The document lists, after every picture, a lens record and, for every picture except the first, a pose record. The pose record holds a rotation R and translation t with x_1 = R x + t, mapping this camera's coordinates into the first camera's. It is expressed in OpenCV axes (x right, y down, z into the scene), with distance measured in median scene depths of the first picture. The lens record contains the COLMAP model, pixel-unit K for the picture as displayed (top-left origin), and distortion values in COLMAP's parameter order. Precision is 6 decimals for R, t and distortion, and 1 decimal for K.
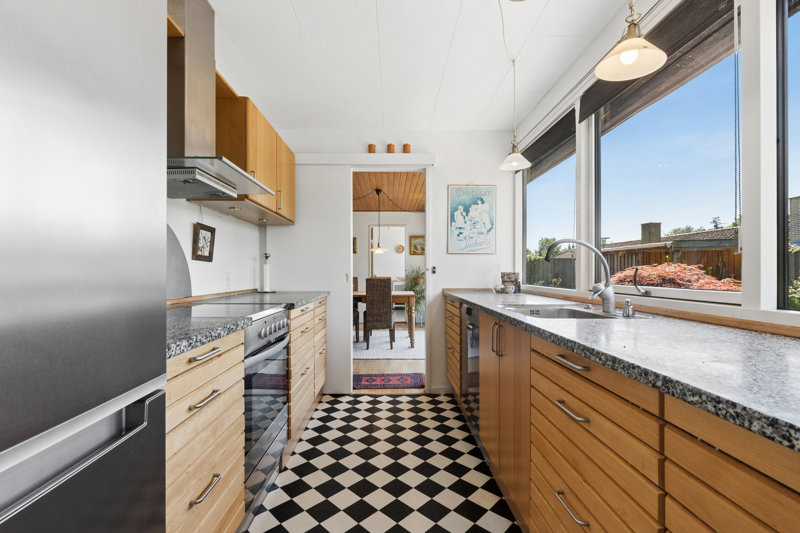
lens RADIAL K [[356.1, 0, 400.0], [0, 356.1, 266.5], [0, 0, 1]] dist [-0.004603, -0.000620]
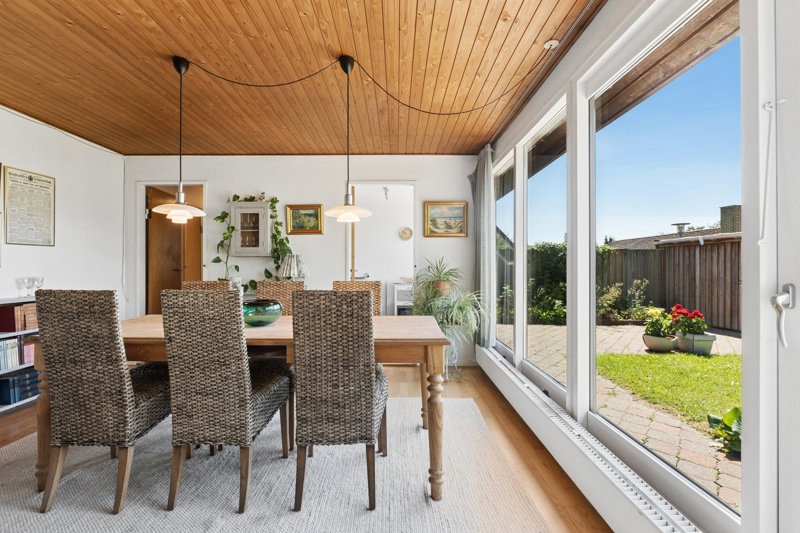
lens RADIAL K [[403.2, 0, 400.0], [0, 403.2, 266.5], [0, 0, 1]] dist [0.000704, 0.000009]
pose [[0.999770, 0.000231, -0.021466, 0.006082], [-0.000041, 0.999961, 0.008860, 0.005310], [0.021467, -0.008857, 0.999730, 0.405888]]
